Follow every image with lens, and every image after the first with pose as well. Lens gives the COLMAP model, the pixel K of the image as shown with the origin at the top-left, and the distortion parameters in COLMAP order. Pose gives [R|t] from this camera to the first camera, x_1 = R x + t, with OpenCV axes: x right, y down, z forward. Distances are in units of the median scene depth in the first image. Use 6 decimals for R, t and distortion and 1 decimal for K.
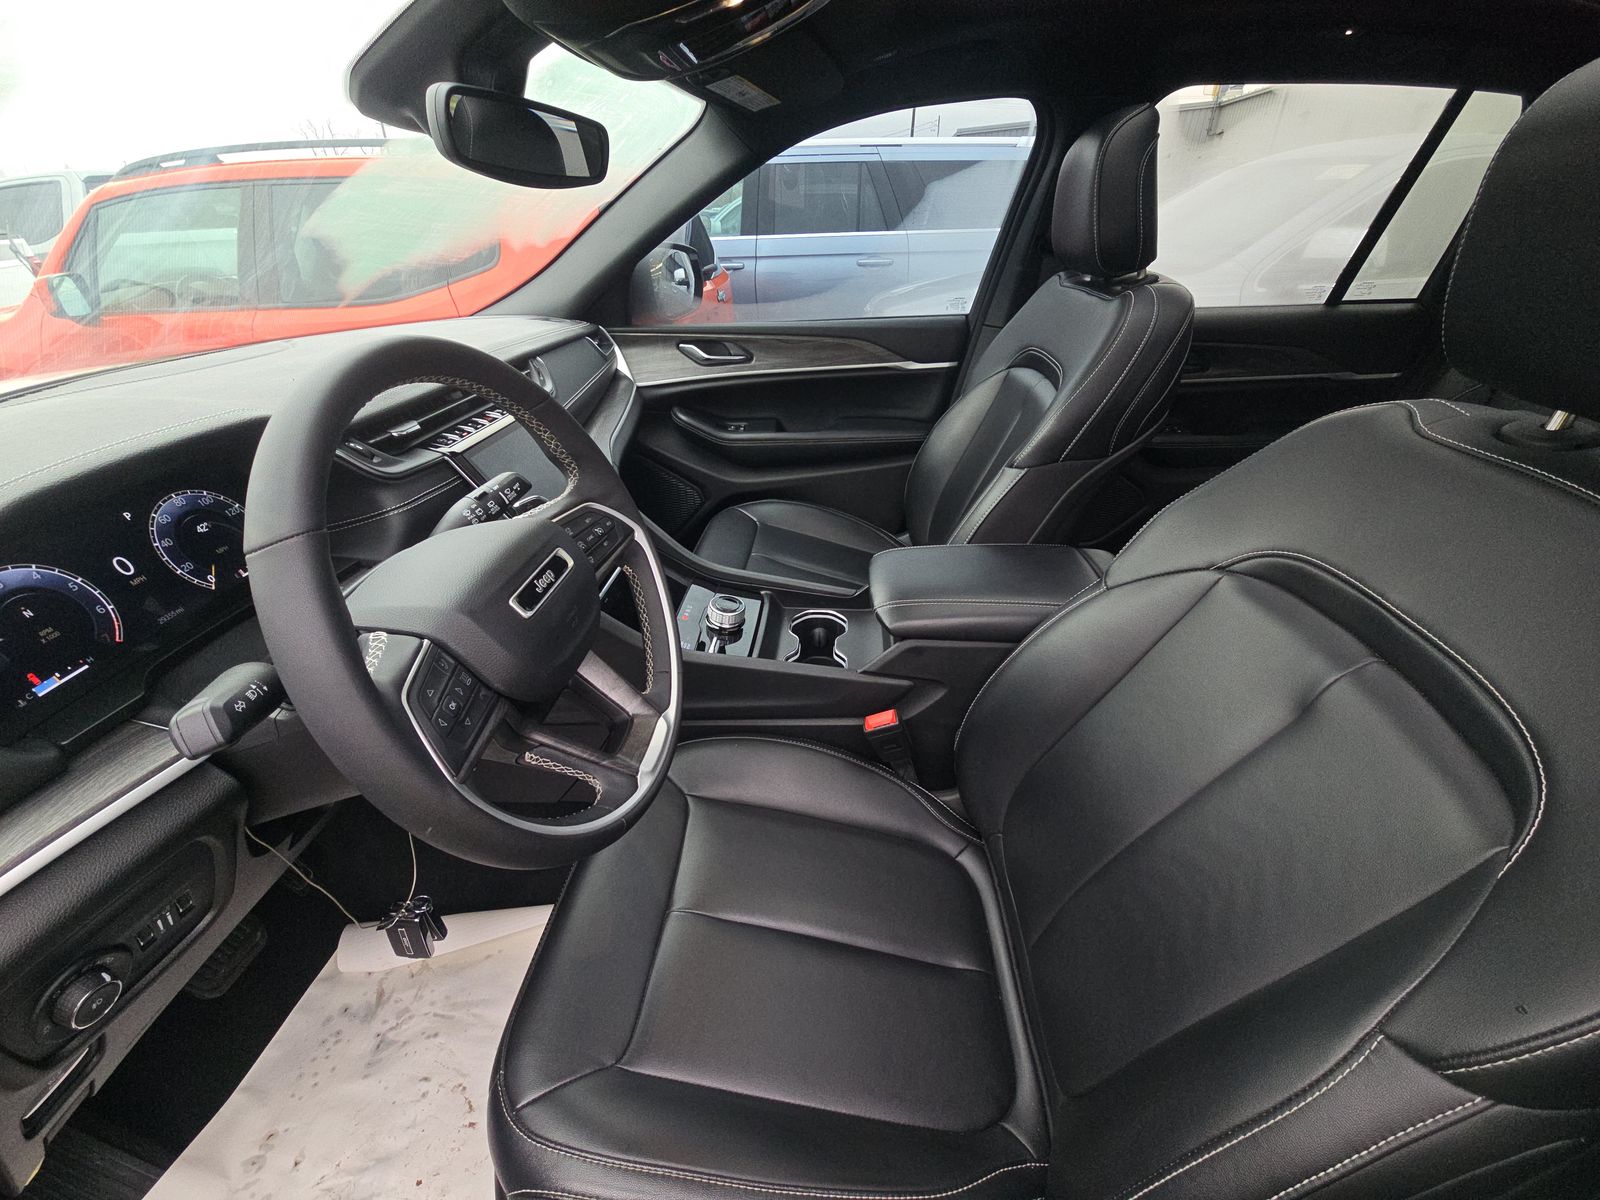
lens RADIAL K [[650.5, 0, 806.8], [0, 650.5, 599.2], [0, 0, 1]] dist [0.010114, -0.008123]
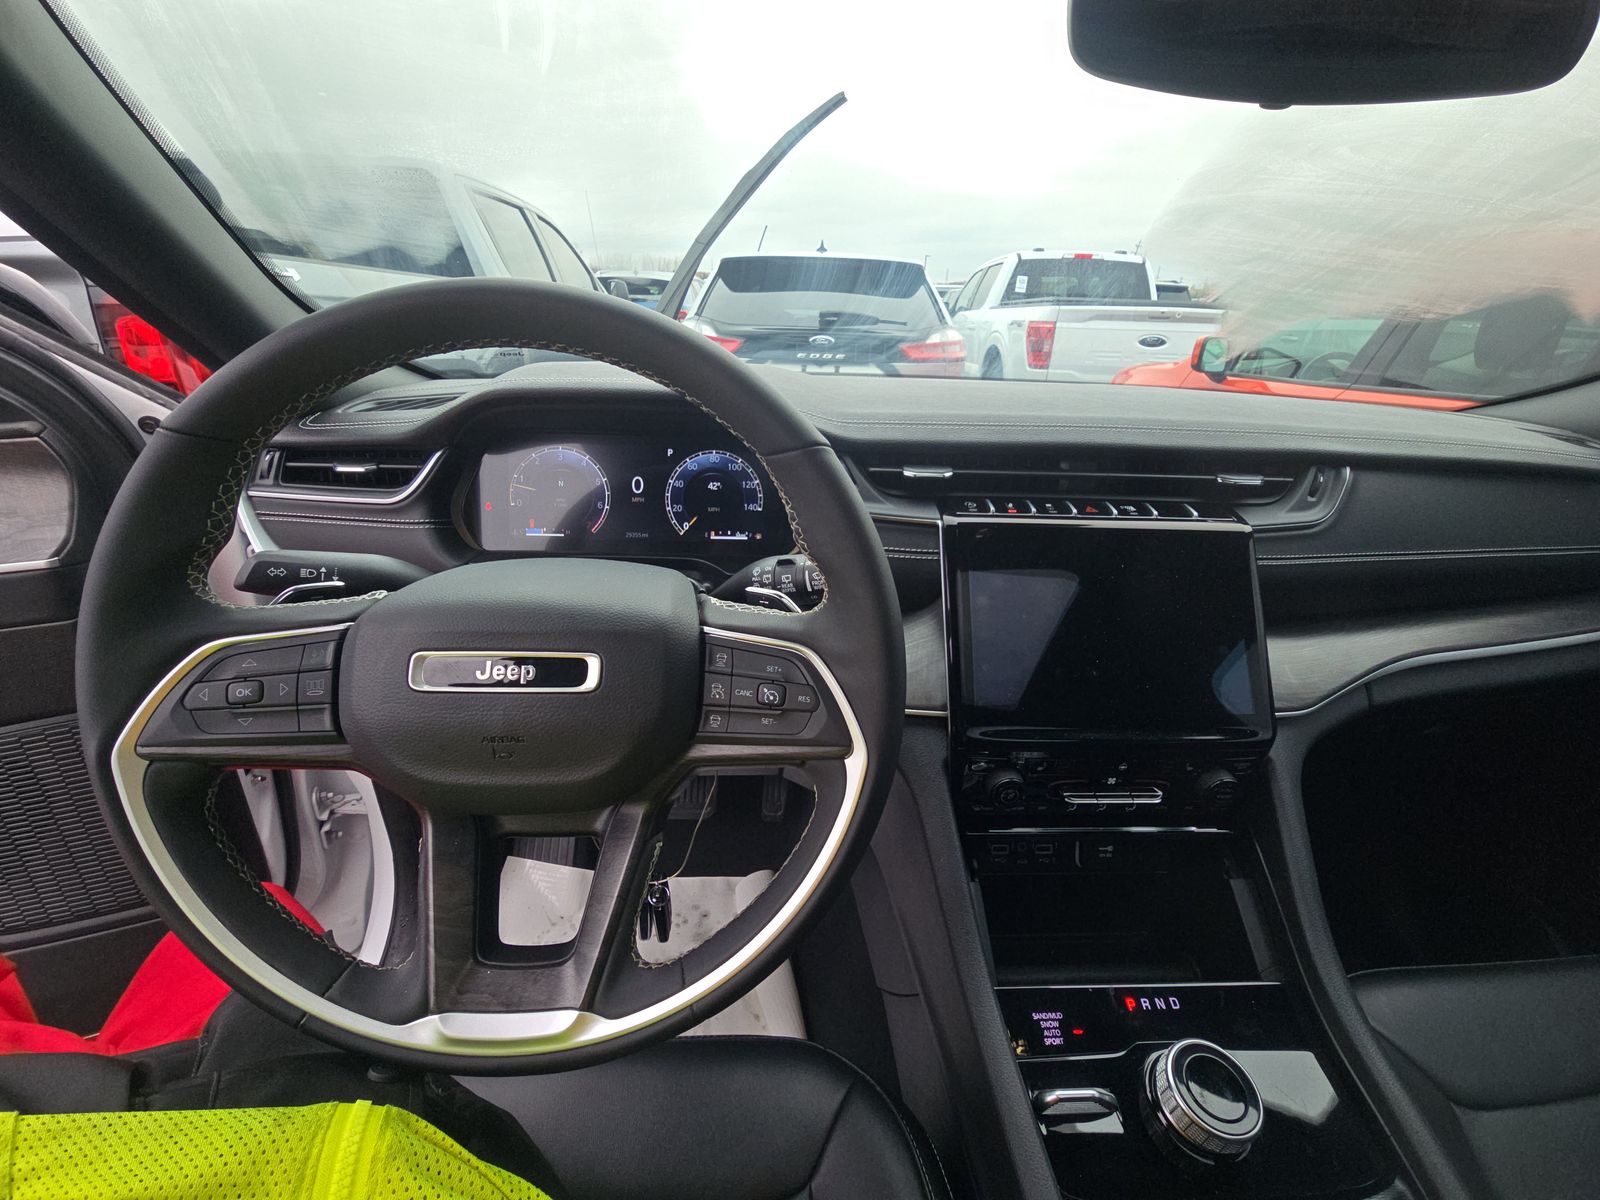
lens RADIAL K [[650.5, 0, 810.3], [0, 650.5, 596.6], [0, 0, 1]] dist [0.010114, -0.008123]
pose [[0.109209, 0.418155, -0.901787, 0.157751], [-0.528274, 0.792905, 0.303691, -0.398149], [0.842021, 0.443225, 0.307493, 0.929176]]
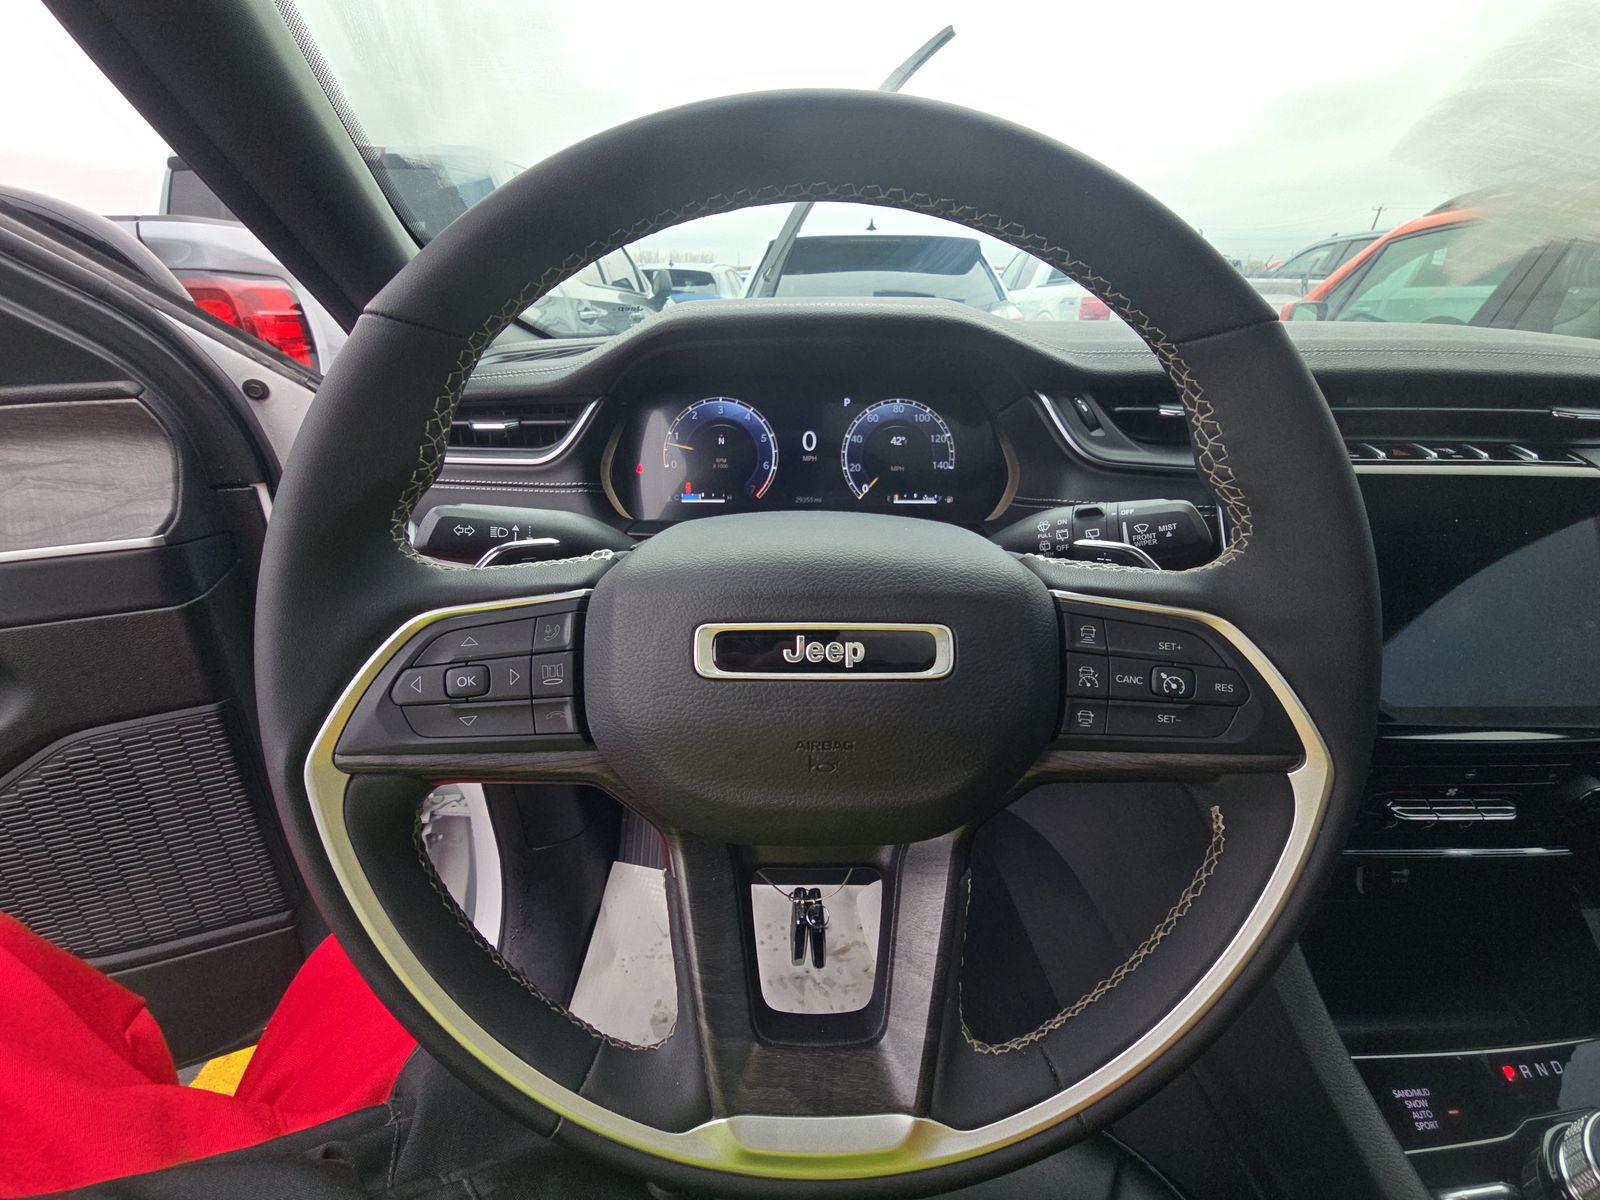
lens RADIAL K [[650.5, 0, 807.9], [0, 650.5, 597.3], [0, 0, 1]] dist [0.010114, -0.008123]
pose [[0.074346, 0.426468, -0.901442, -0.007389], [-0.506024, 0.795056, 0.334403, -0.186298], [0.859309, 0.431290, 0.274913, 0.769988]]
